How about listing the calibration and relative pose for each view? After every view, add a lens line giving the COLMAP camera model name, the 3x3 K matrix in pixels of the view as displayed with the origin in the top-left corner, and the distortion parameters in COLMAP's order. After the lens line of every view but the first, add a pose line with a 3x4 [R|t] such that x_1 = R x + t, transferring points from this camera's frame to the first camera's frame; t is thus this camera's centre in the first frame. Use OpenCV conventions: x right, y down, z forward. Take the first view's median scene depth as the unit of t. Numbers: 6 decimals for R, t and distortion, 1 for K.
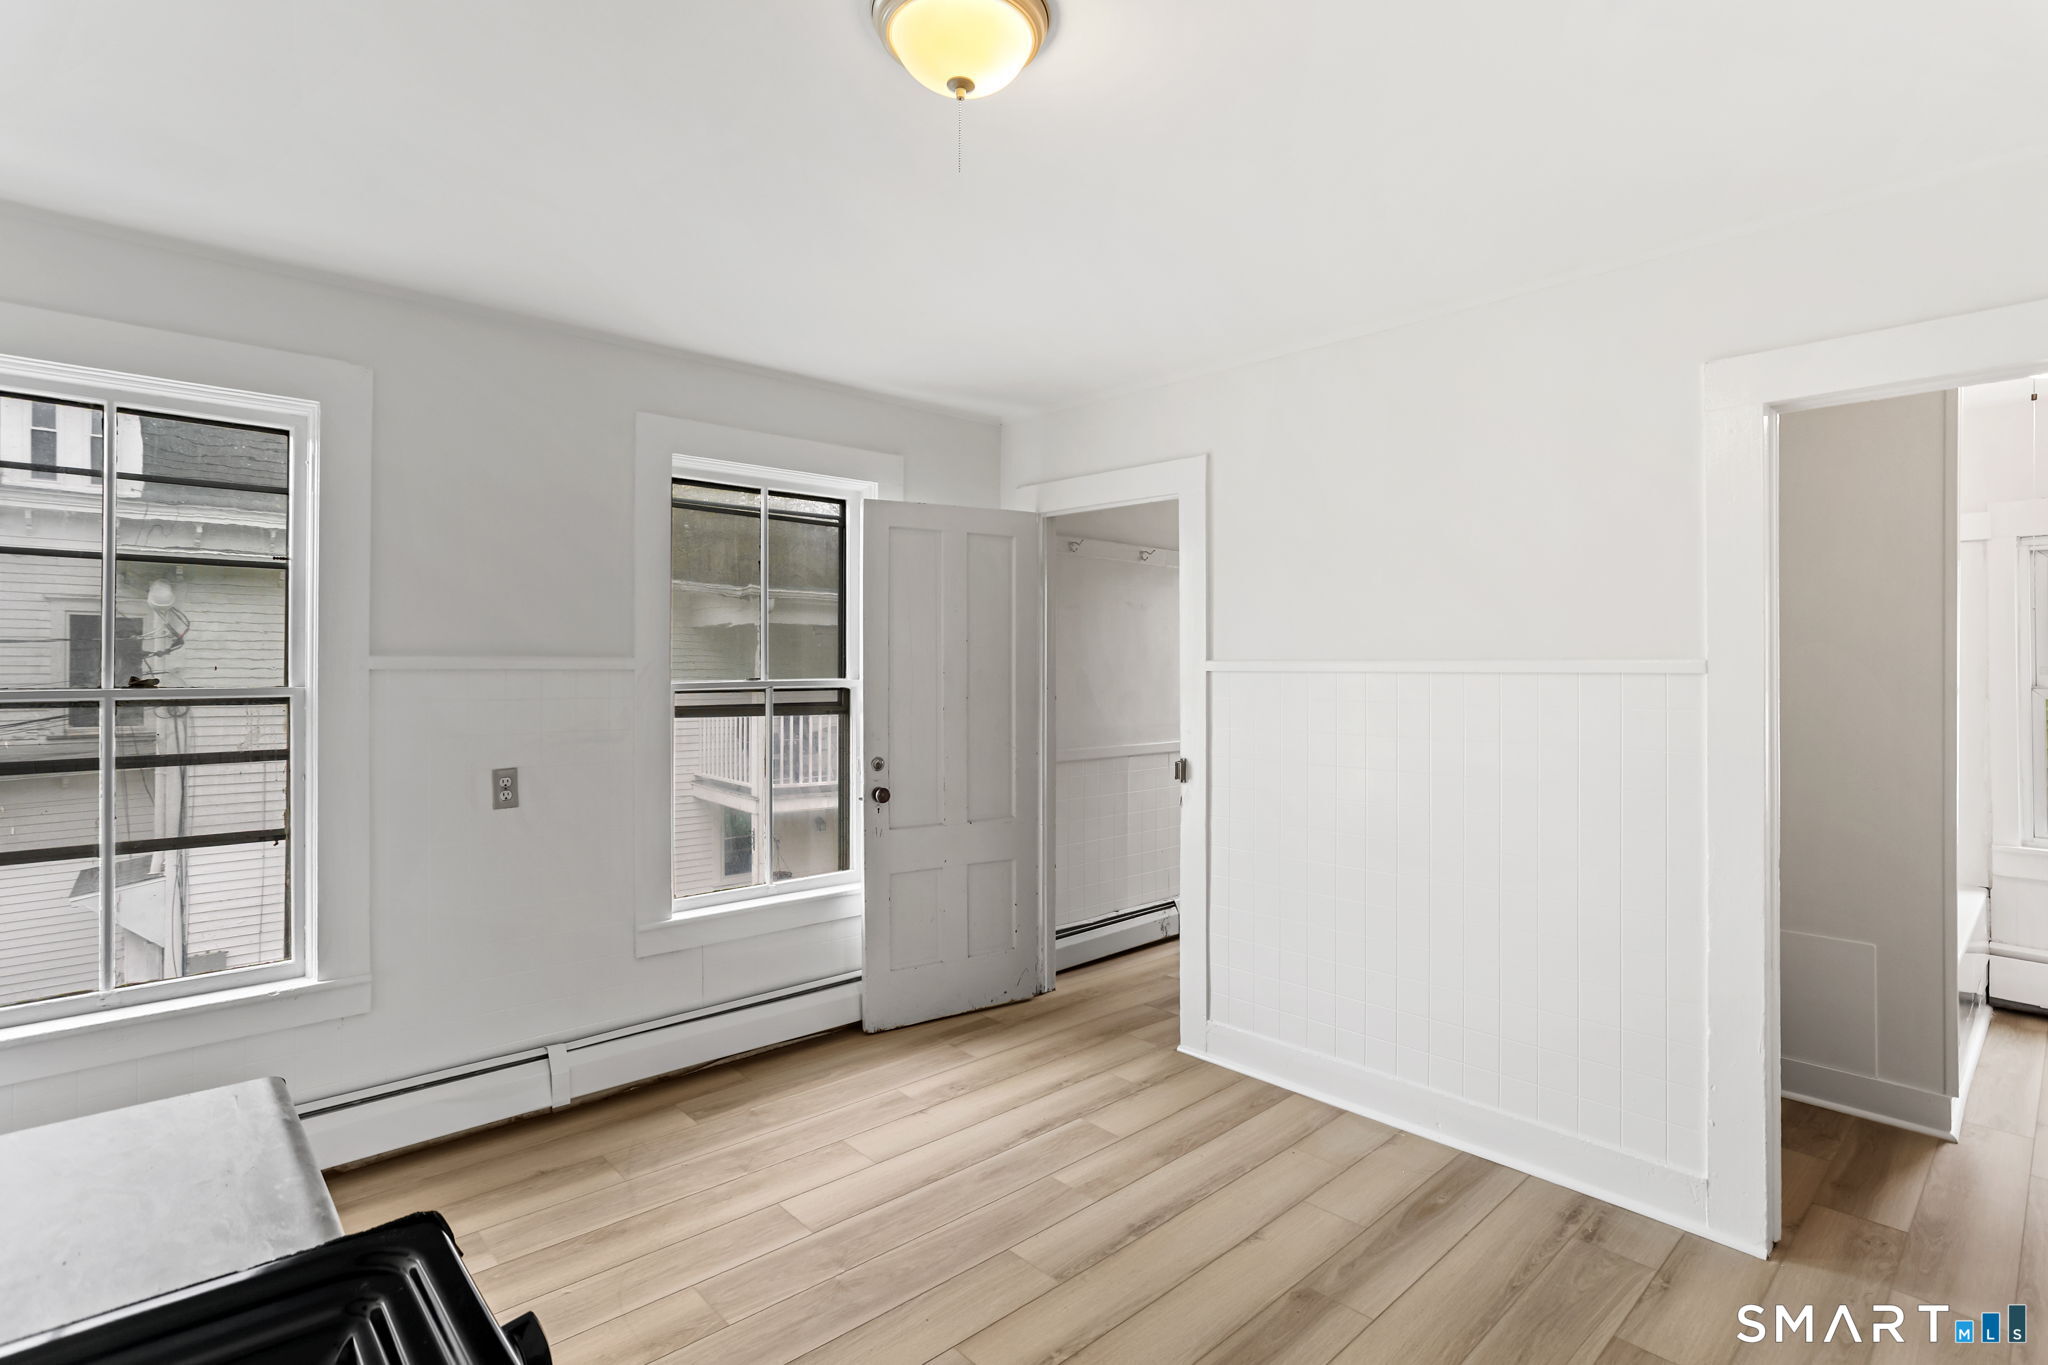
lens RADIAL K [[1003.2, 0, 1037.3], [0, 1003.2, 672.0], [0, 0, 1]] dist [-0.044196, 0.029518]
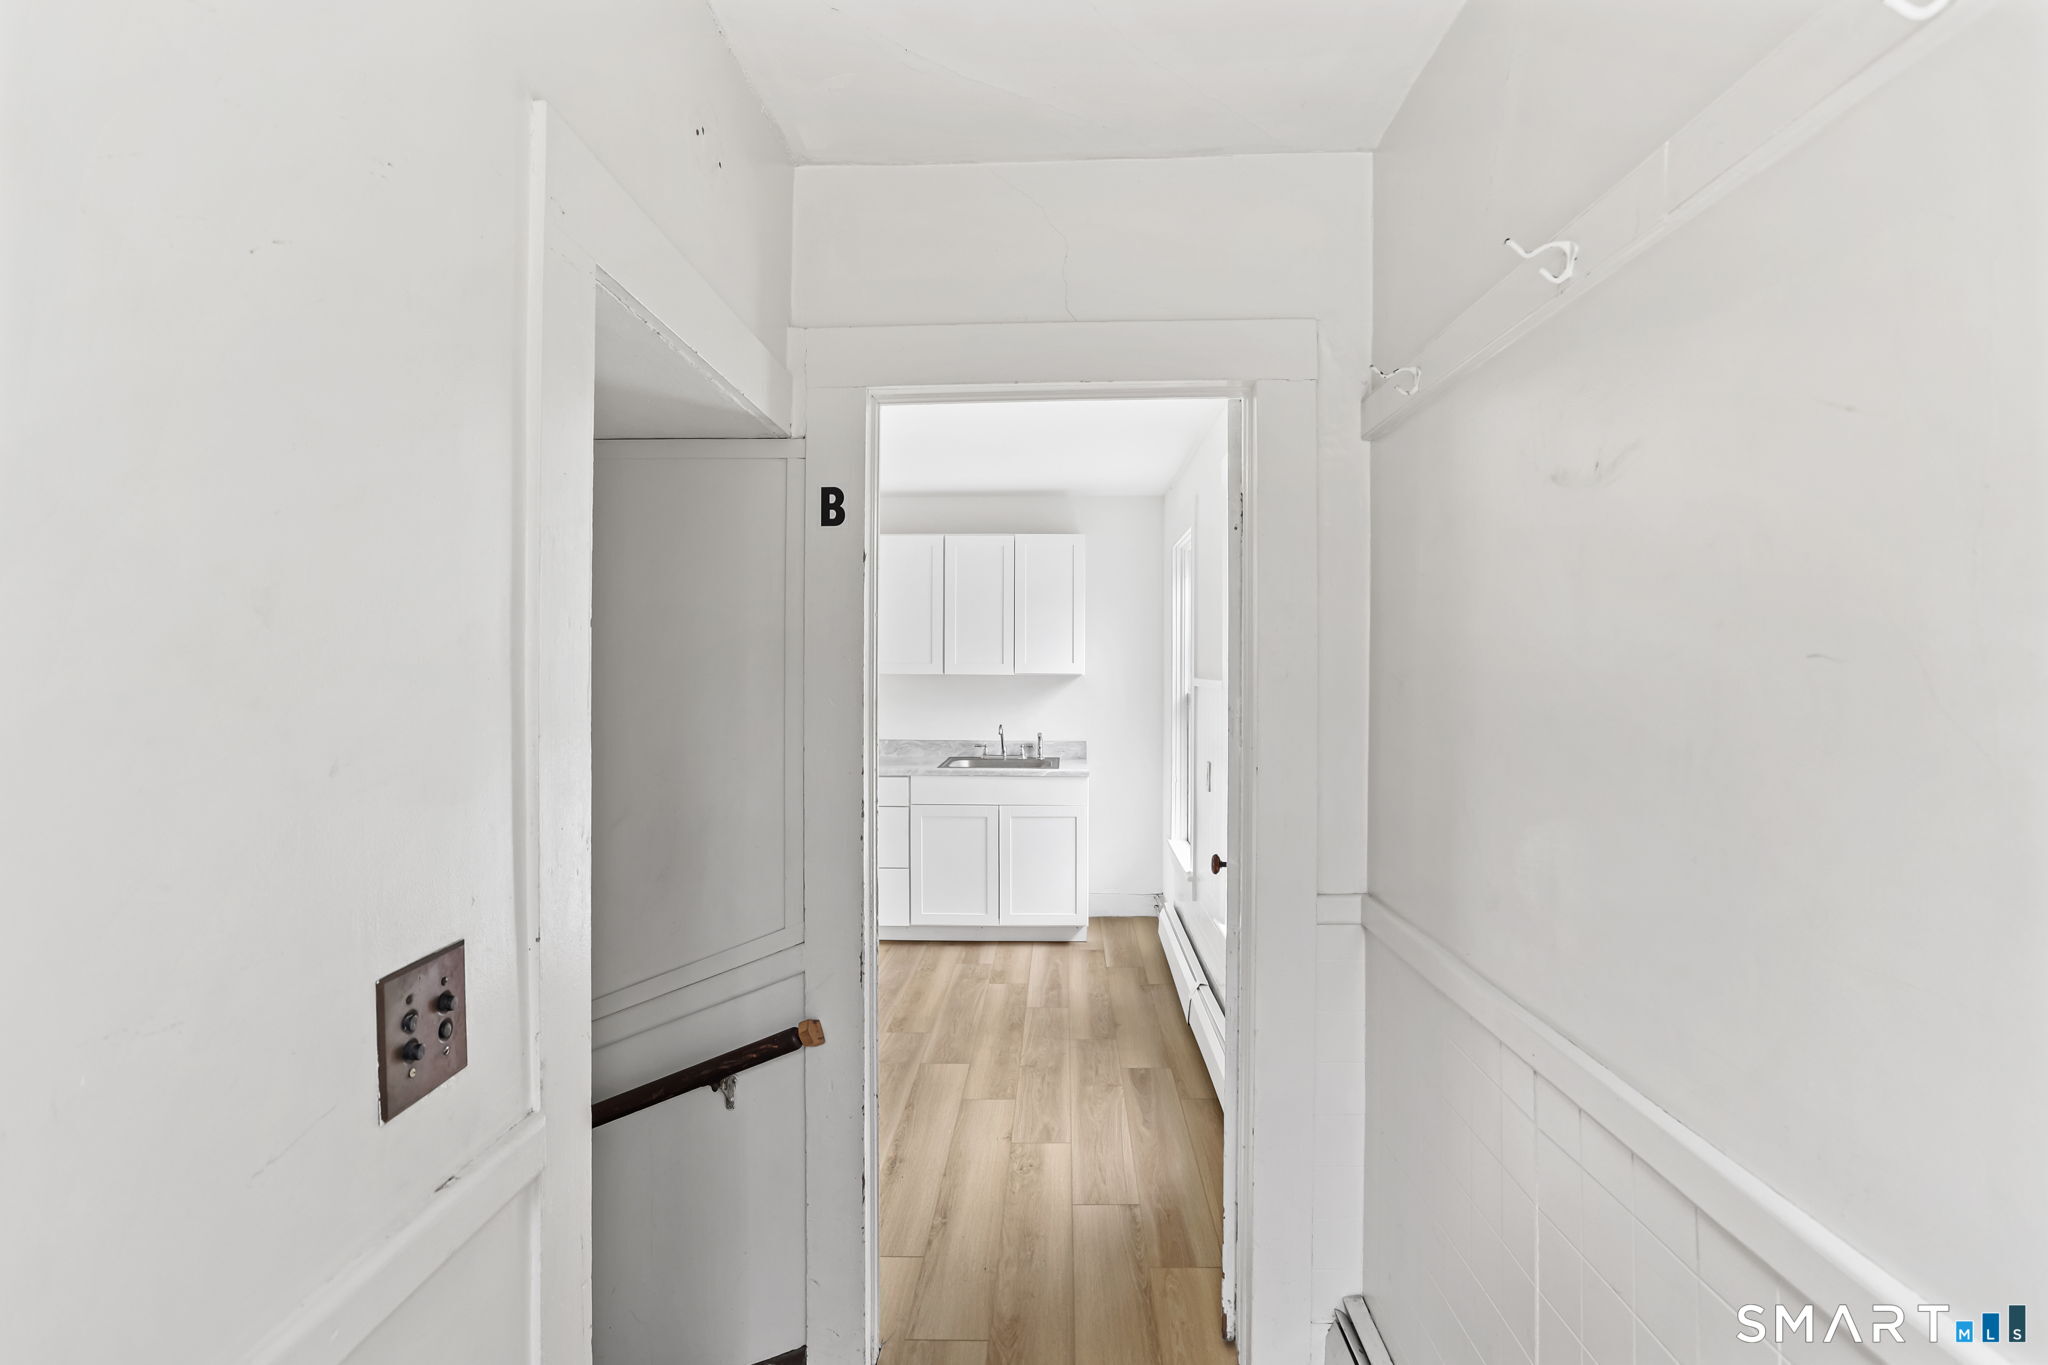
lens RADIAL K [[1019.2, 0, 1043.7], [0, 1019.2, 680.1], [0, 0, 1]] dist [-0.038667, 0.024070]
pose [[-0.700516, 0.005145, -0.713618, 0.551923], [-0.005134, 0.999912, 0.012250, -0.025808], [0.713618, 0.012245, -0.700428, 1.649861]]
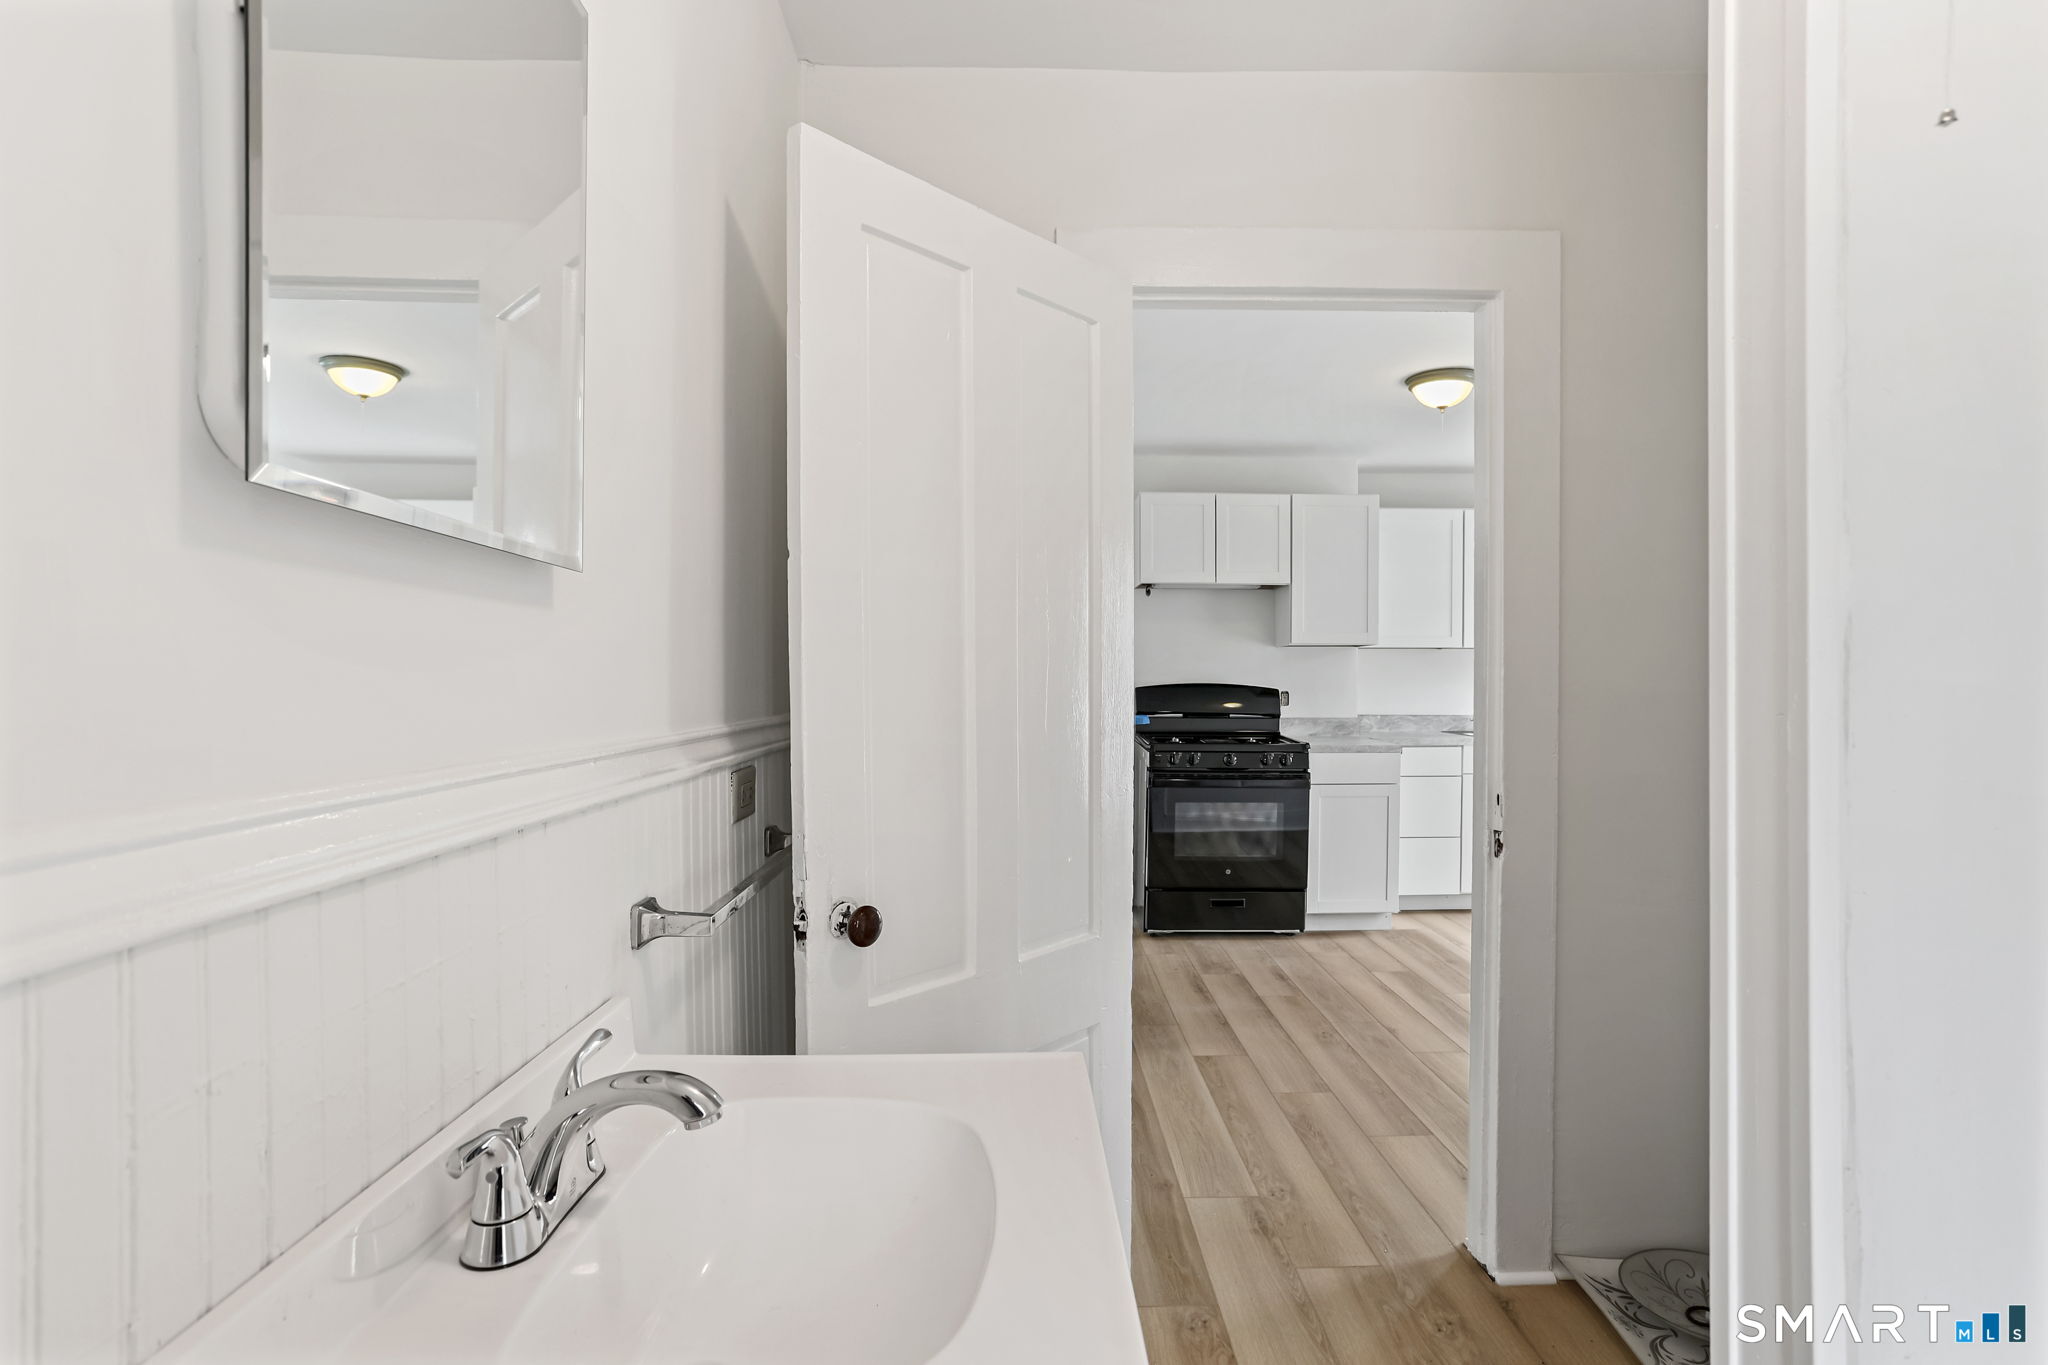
lens RADIAL K [[1003.2, 0, 1056.4], [0, 1003.2, 700.1], [0, 0, 1]] dist [-0.044196, 0.029518]
pose [[-0.666762, 0.008042, -0.745227, 1.175643], [-0.001645, 0.999923, 0.012262, 0.056979], [0.745269, 0.009402, -0.666698, 0.943179]]
